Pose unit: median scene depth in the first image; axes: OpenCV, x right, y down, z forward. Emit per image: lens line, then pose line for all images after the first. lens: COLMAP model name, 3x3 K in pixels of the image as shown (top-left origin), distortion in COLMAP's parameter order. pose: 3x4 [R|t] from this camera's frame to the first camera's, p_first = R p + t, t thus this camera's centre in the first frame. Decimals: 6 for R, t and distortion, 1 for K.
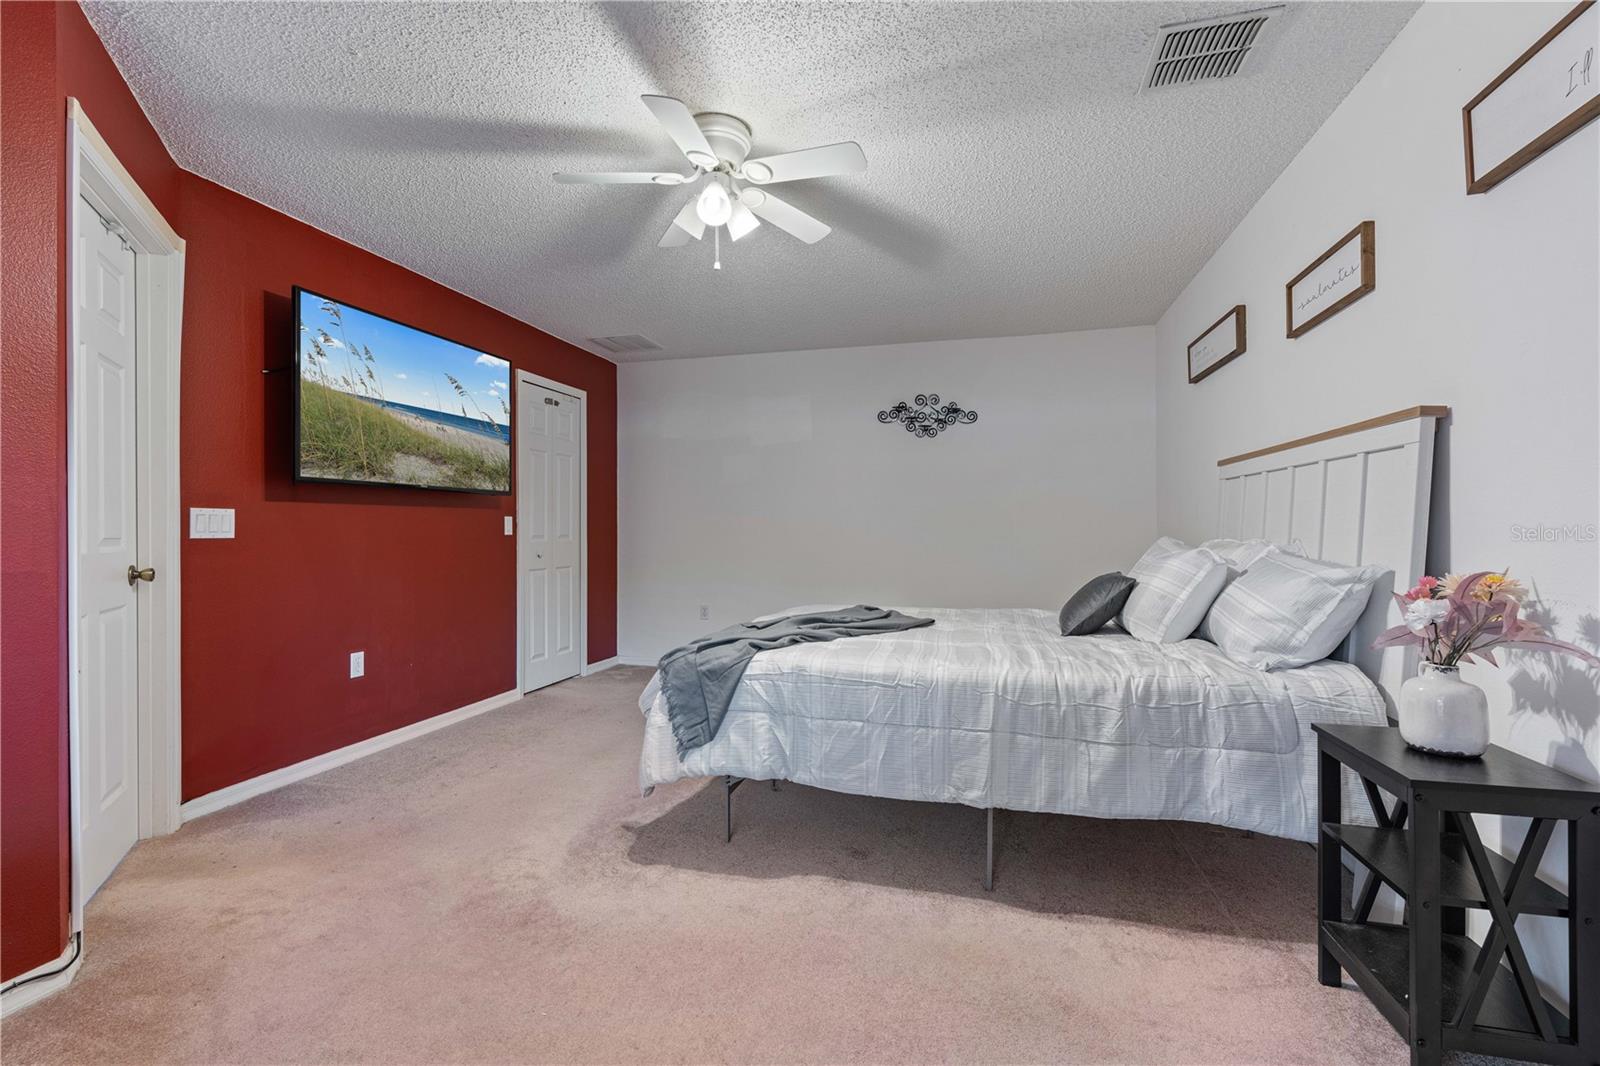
lens RADIAL K [[719.6, 0, 793.2], [0, 719.6, 533.8], [0, 0, 1]] dist [-0.009237, 0.003001]
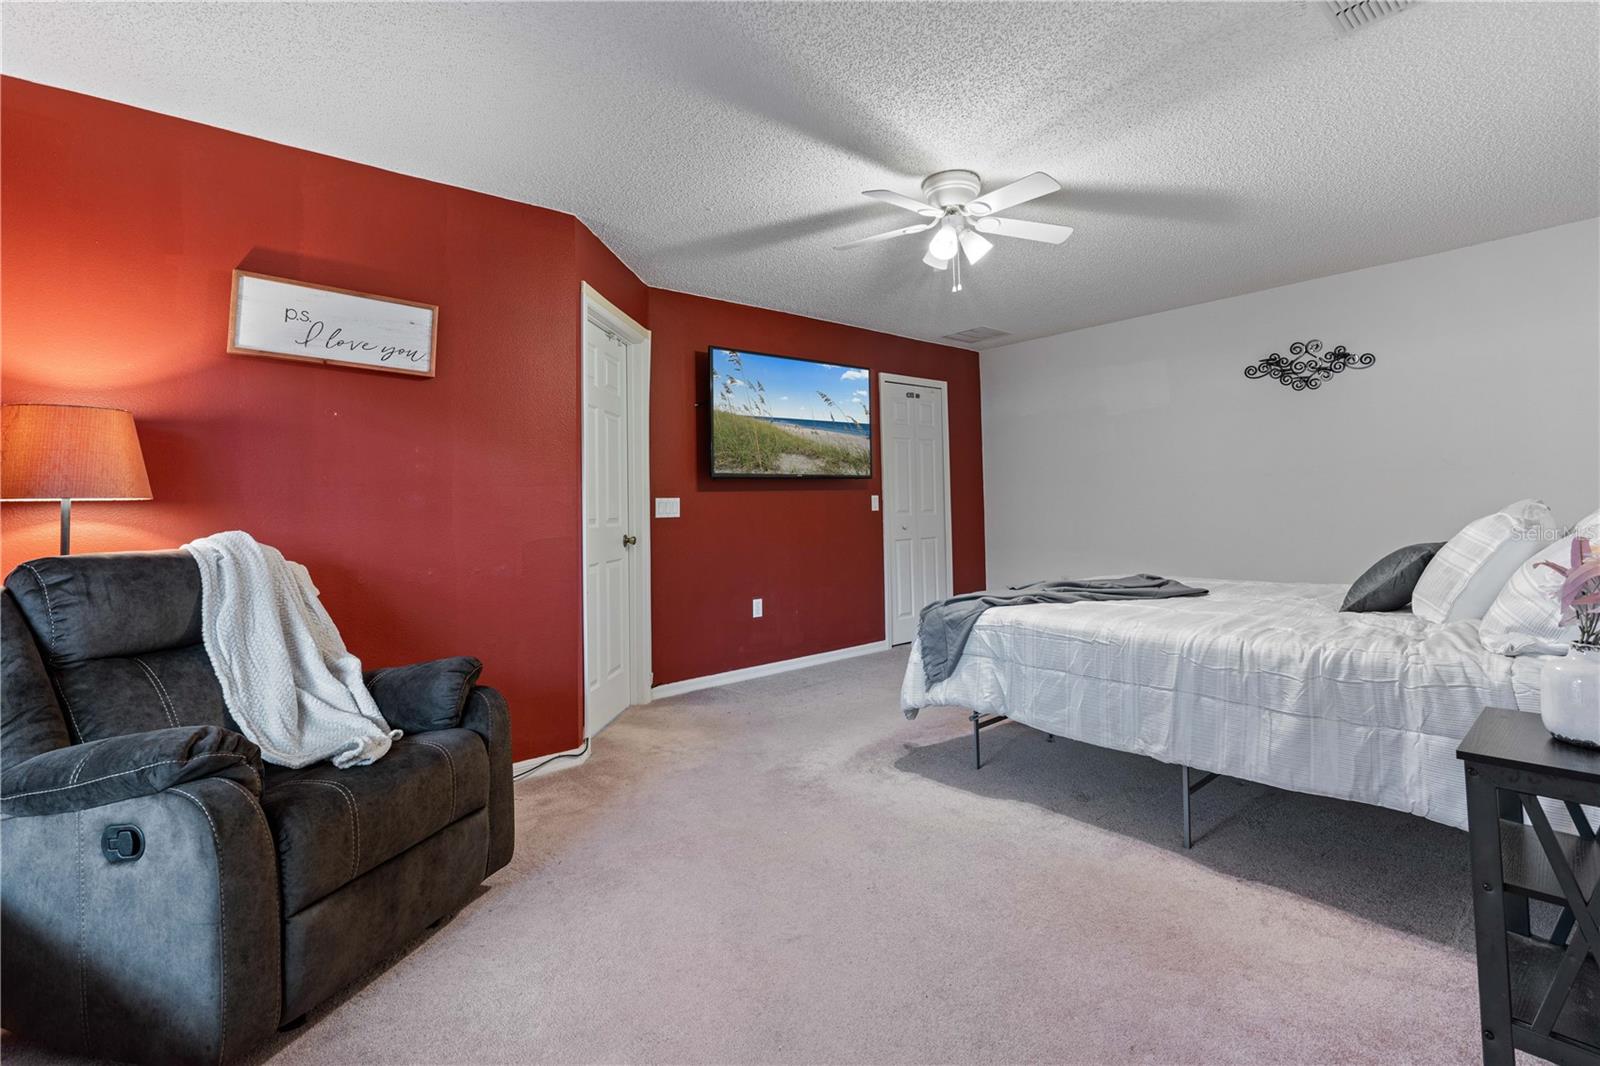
lens RADIAL K [[719.6, 0, 786.6], [0, 719.6, 473.0], [0, 0, 1]] dist [-0.009237, 0.003001]
pose [[0.823886, -0.048710, -0.564658, 0.353523], [0.022060, 0.998301, -0.053931, -0.000225], [0.566325, 0.031976, 0.823561, -0.171256]]
